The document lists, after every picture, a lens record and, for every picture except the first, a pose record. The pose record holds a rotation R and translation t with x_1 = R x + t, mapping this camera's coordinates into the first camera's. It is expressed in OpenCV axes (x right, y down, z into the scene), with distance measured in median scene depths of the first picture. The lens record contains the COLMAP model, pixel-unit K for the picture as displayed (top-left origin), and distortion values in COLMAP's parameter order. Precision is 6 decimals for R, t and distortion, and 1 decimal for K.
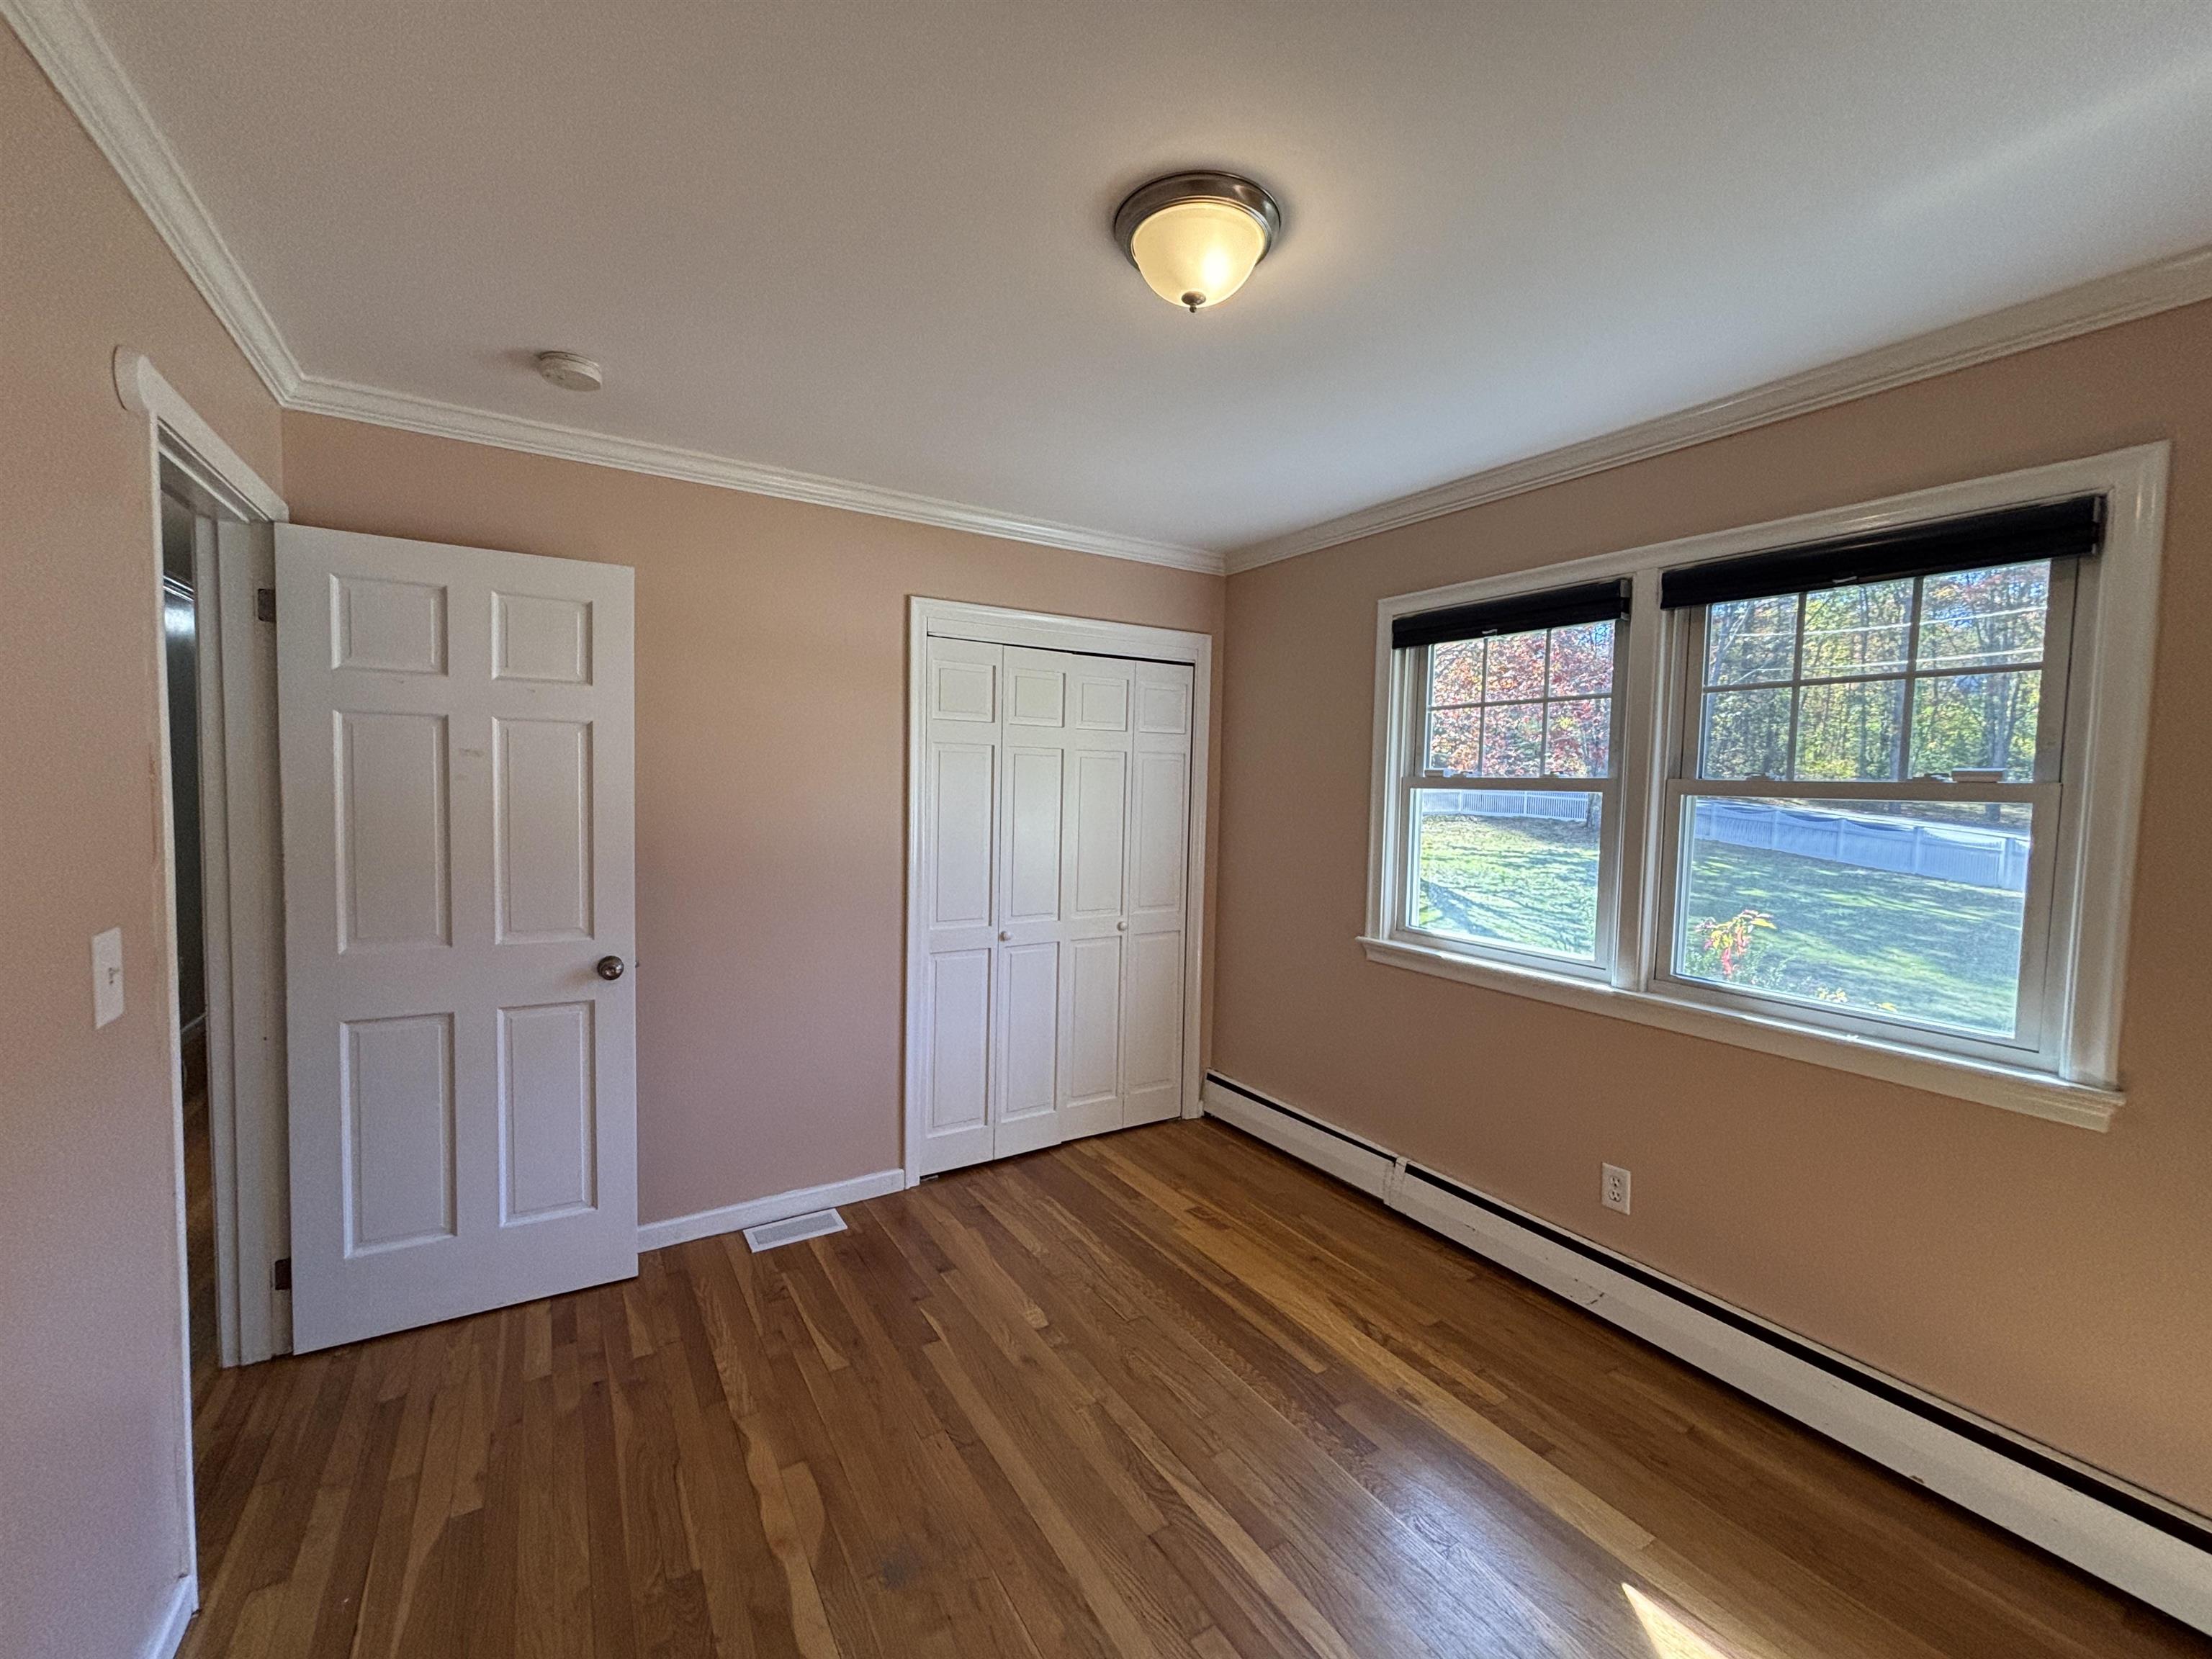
lens RADIAL K [[887.7, 0, 1103.2], [0, 887.7, 835.0], [0, 0, 1]] dist [-0.000442, 0.000021]
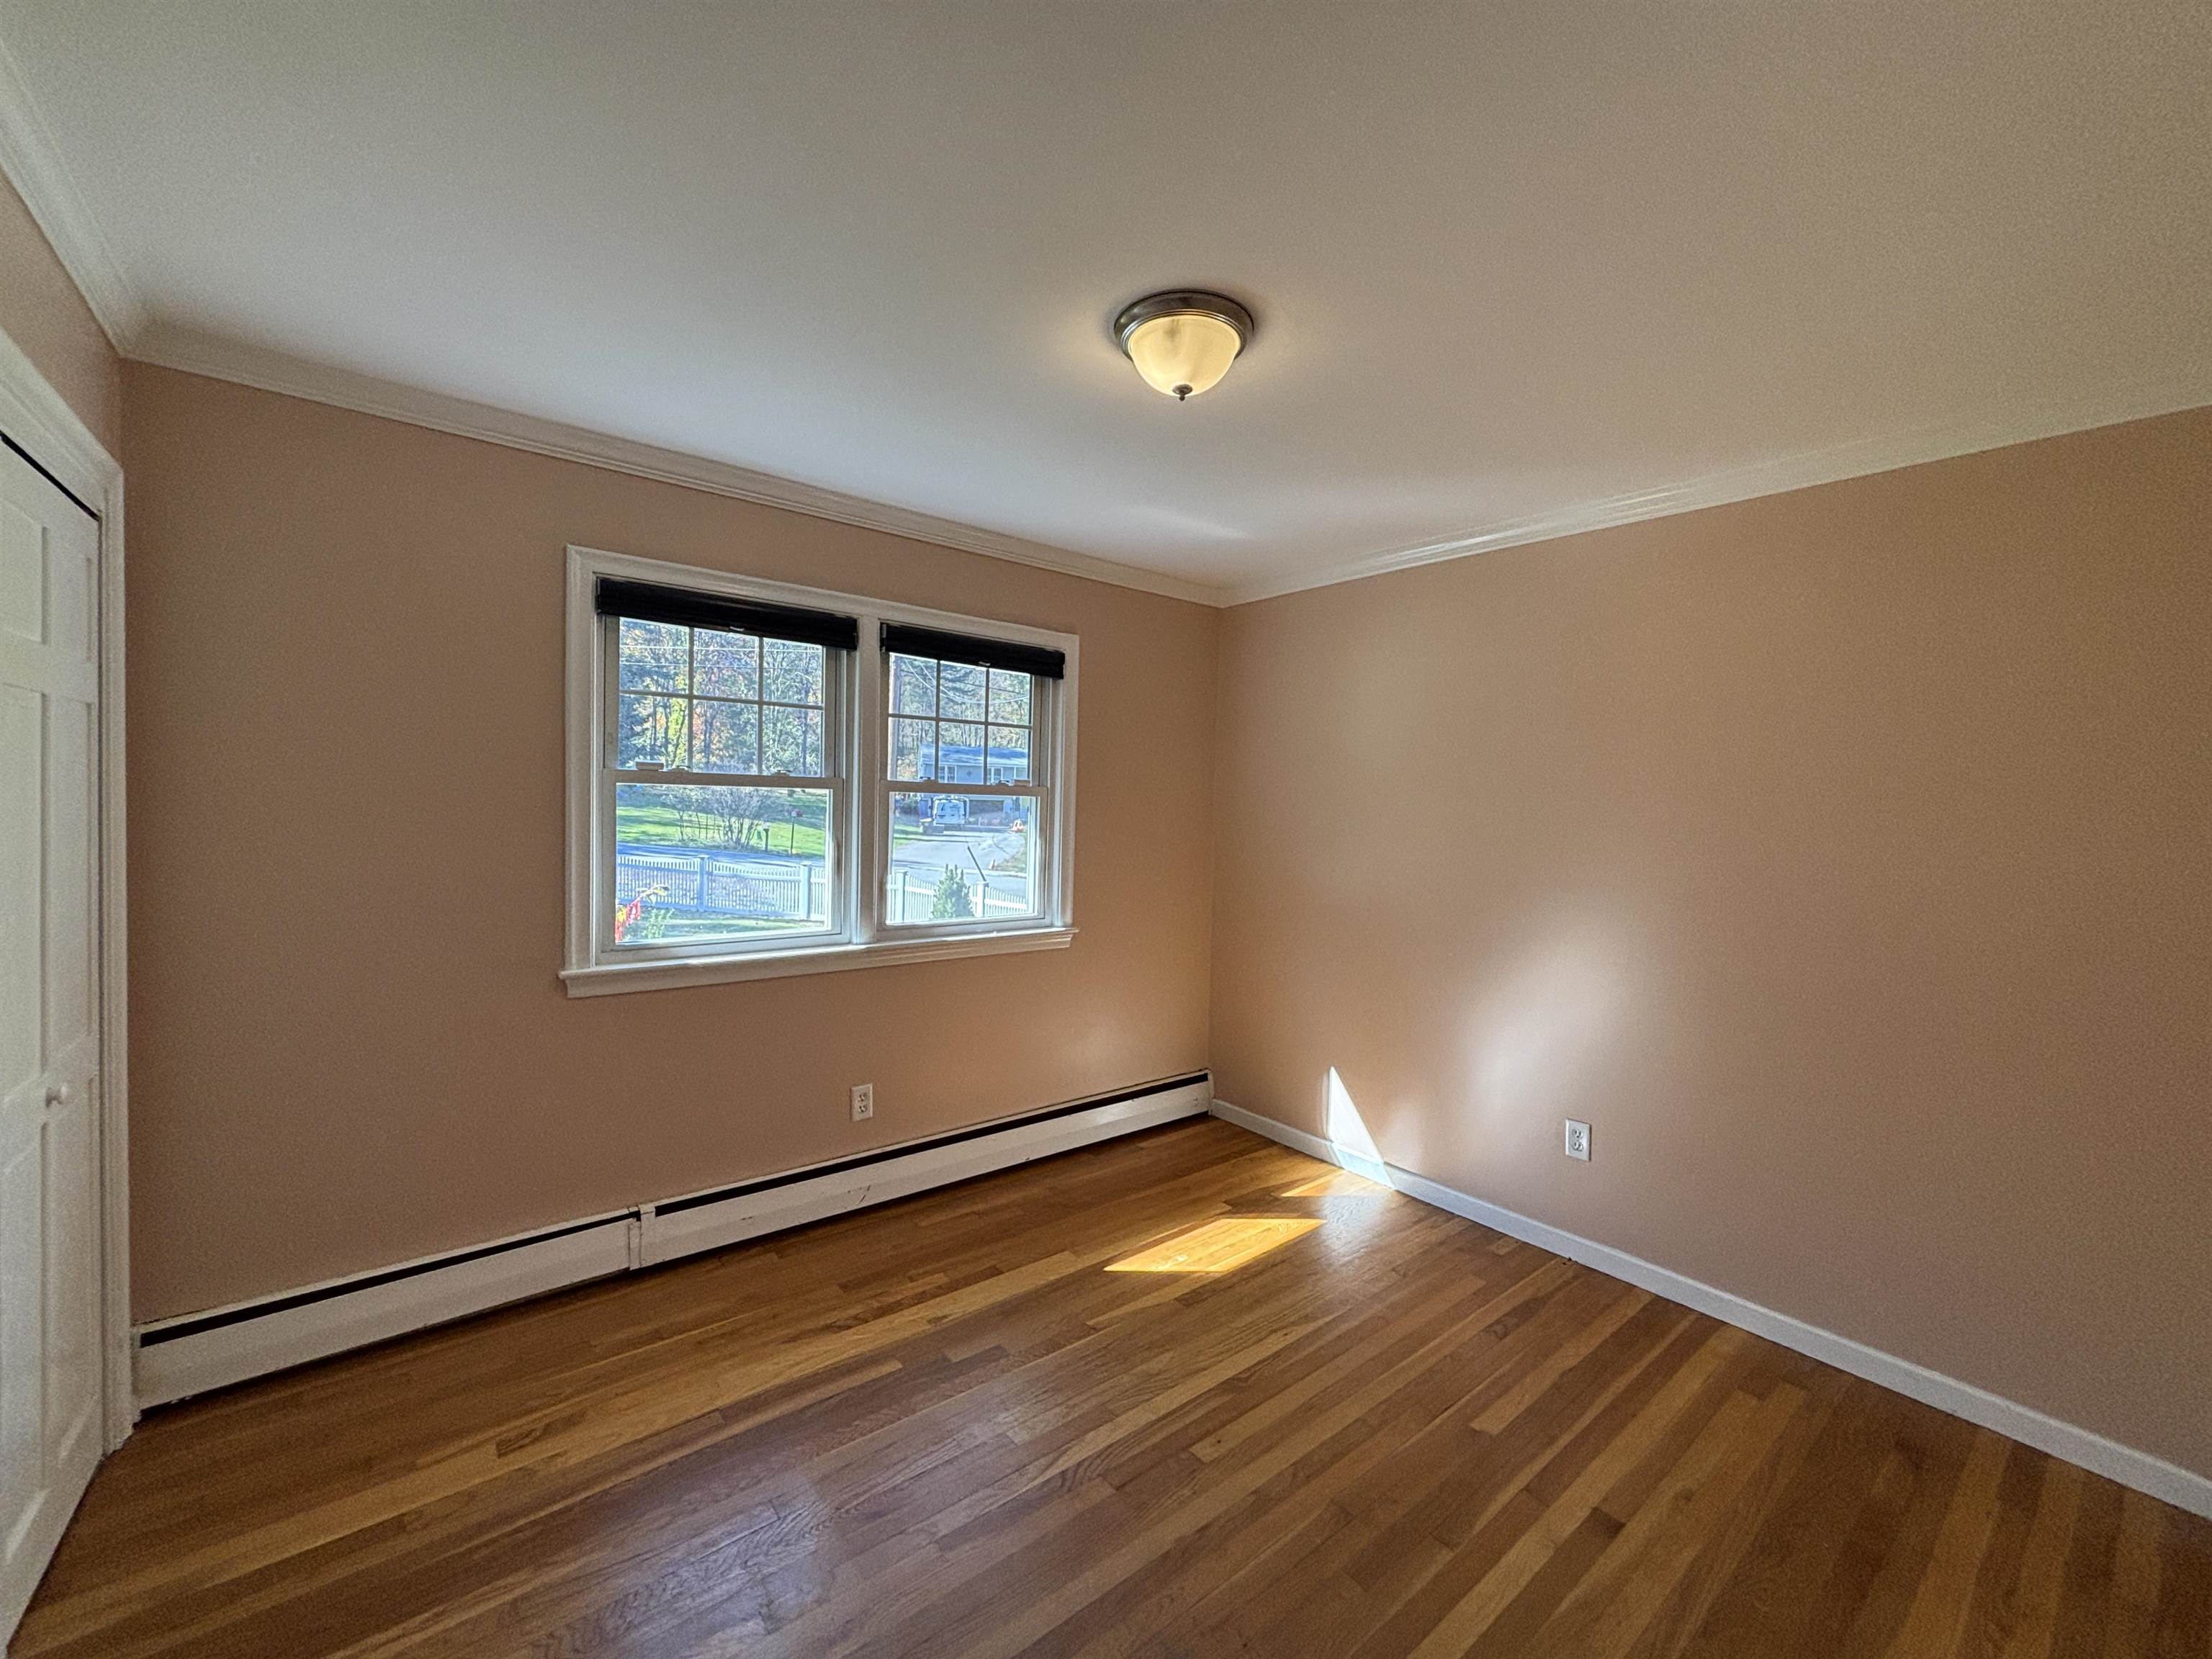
lens RADIAL K [[876.8, 0, 1106.0], [0, 876.8, 829.5], [0, 0, 1]] dist [0.000881, 0.000367]
pose [[-0.113978, -0.054423, 0.991992, -0.656031], [0.031743, 0.997789, 0.058388, -0.050227], [-0.992976, 0.038144, -0.111998, 0.752591]]
